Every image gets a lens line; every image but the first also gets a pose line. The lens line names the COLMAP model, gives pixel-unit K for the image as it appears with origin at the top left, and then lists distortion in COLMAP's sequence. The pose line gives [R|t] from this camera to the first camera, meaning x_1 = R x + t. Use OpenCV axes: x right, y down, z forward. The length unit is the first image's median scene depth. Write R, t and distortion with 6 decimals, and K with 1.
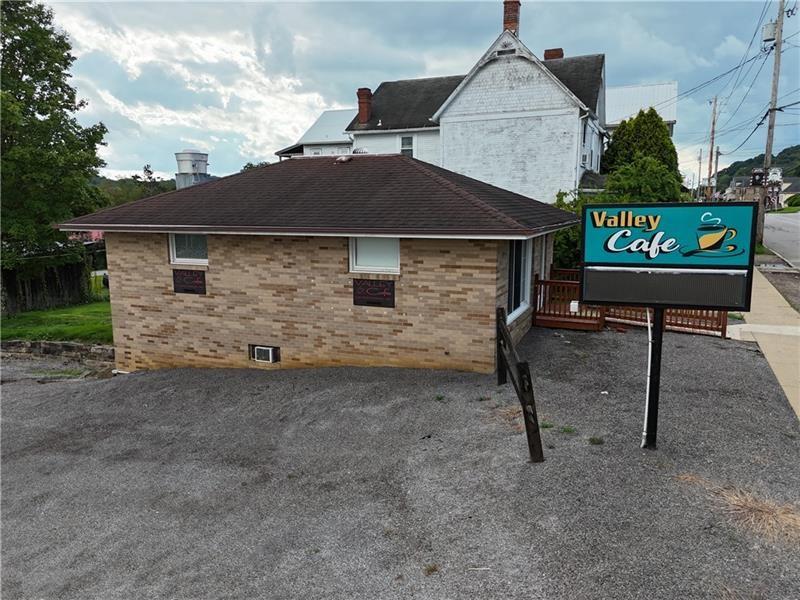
lens RADIAL K [[594.1, 0, 400.0], [0, 594.1, 300.0], [0, 0, 1]] dist [0.096226, -0.081311]
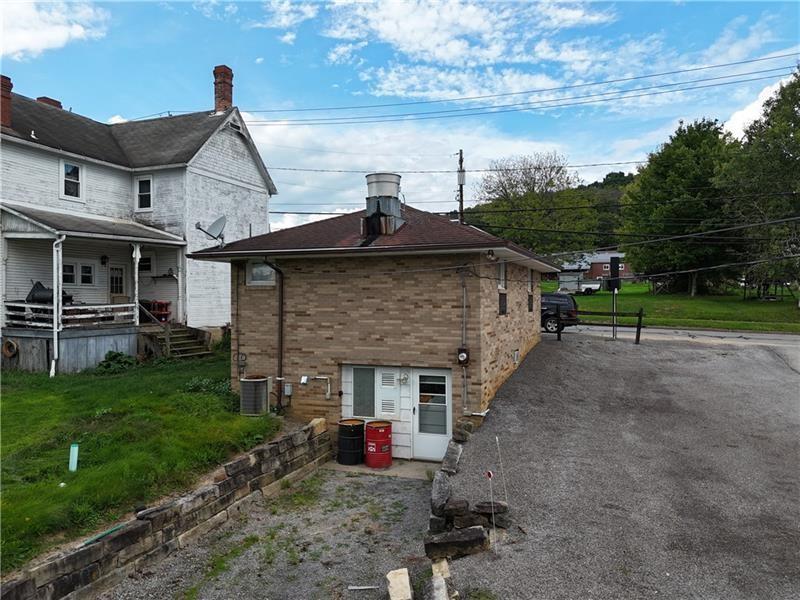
lens RADIAL K [[594.1, 0, 400.0], [0, 594.1, 300.0], [0, 0, 1]] dist [0.096226, -0.081311]
pose [[-0.036975, 0.004570, 0.999306, -1.727939], [0.170134, 0.985419, 0.001789, -0.084401], [-0.984727, 0.170082, -0.037213, 1.461138]]
